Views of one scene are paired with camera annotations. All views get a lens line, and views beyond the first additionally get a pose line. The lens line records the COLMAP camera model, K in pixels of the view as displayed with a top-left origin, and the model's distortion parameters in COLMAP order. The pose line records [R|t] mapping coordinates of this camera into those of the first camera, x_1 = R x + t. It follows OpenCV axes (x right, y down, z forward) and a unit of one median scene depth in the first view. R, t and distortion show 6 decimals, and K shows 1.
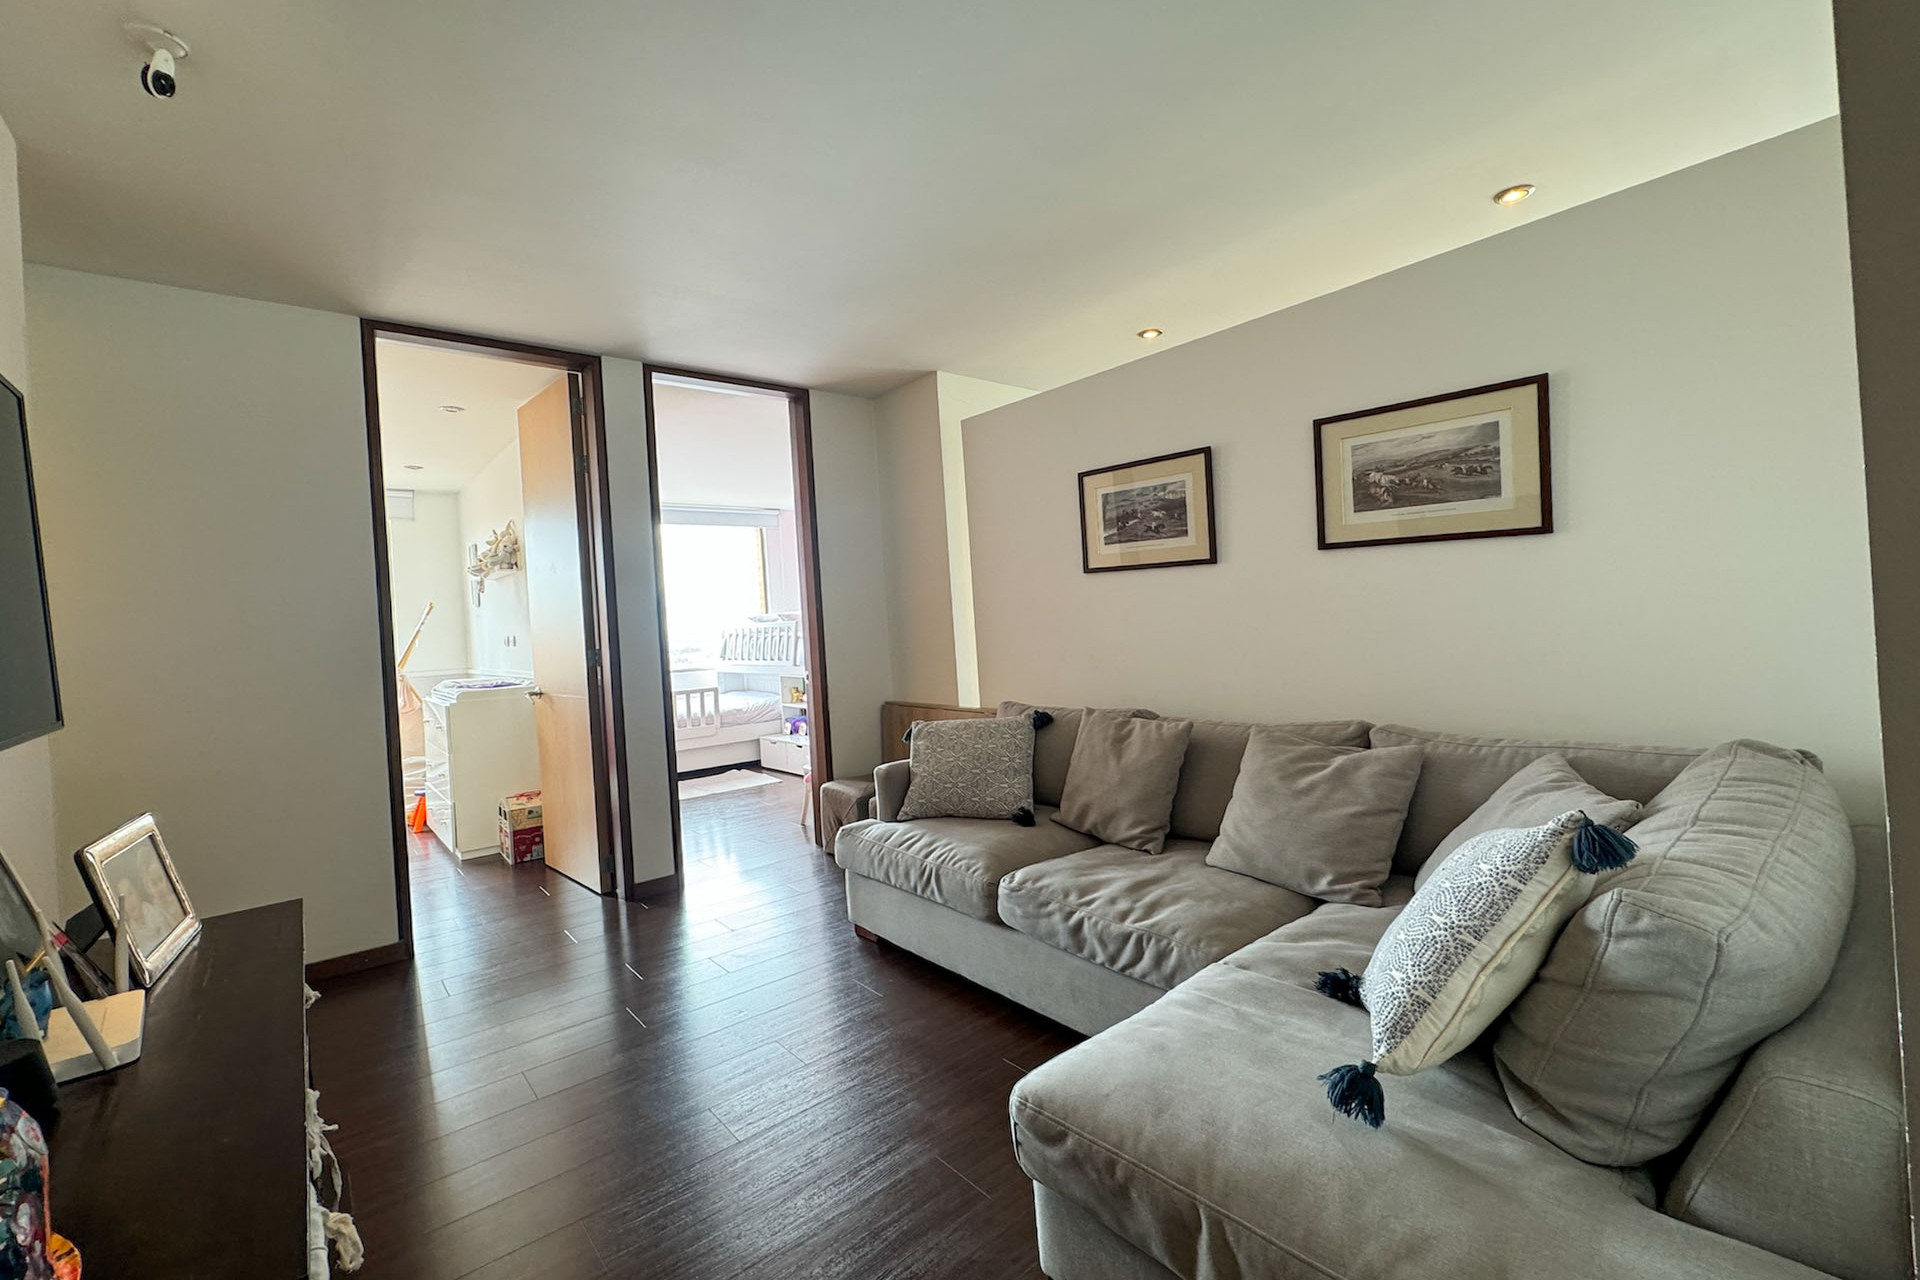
lens RADIAL K [[803.3, 0, 963.9], [0, 803.3, 637.5], [0, 0, 1]] dist [0.000461, -0.000003]
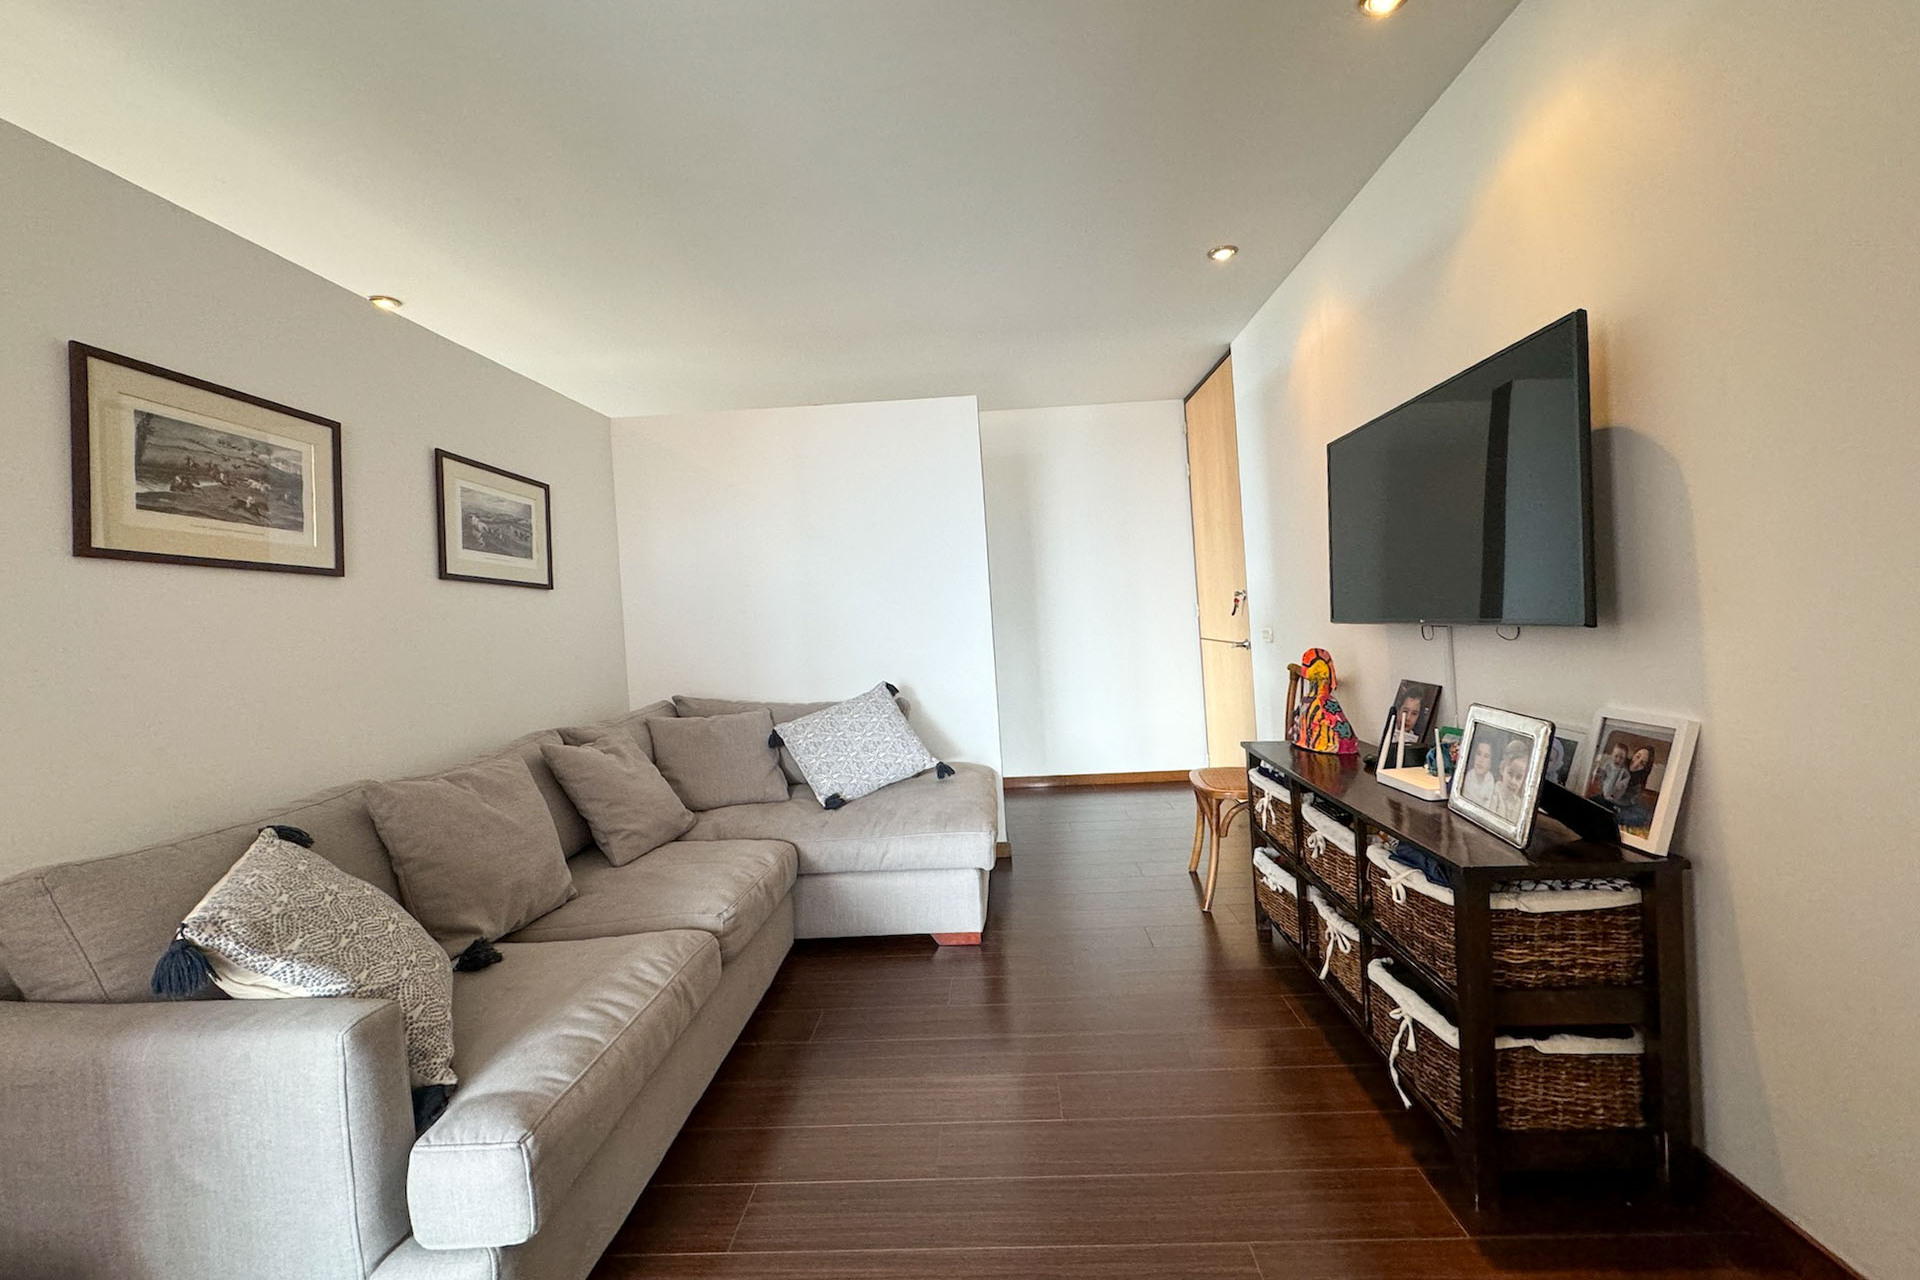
lens RADIAL K [[803.3, 0, 961.5], [0, 803.3, 633.4], [0, 0, 1]] dist [0.000461, -0.000003]
pose [[-0.728361, 0.023948, 0.684775, -0.615014], [0.040188, 0.999162, 0.007804, -0.019738], [-0.684014, 0.033204, -0.728712, 1.113597]]
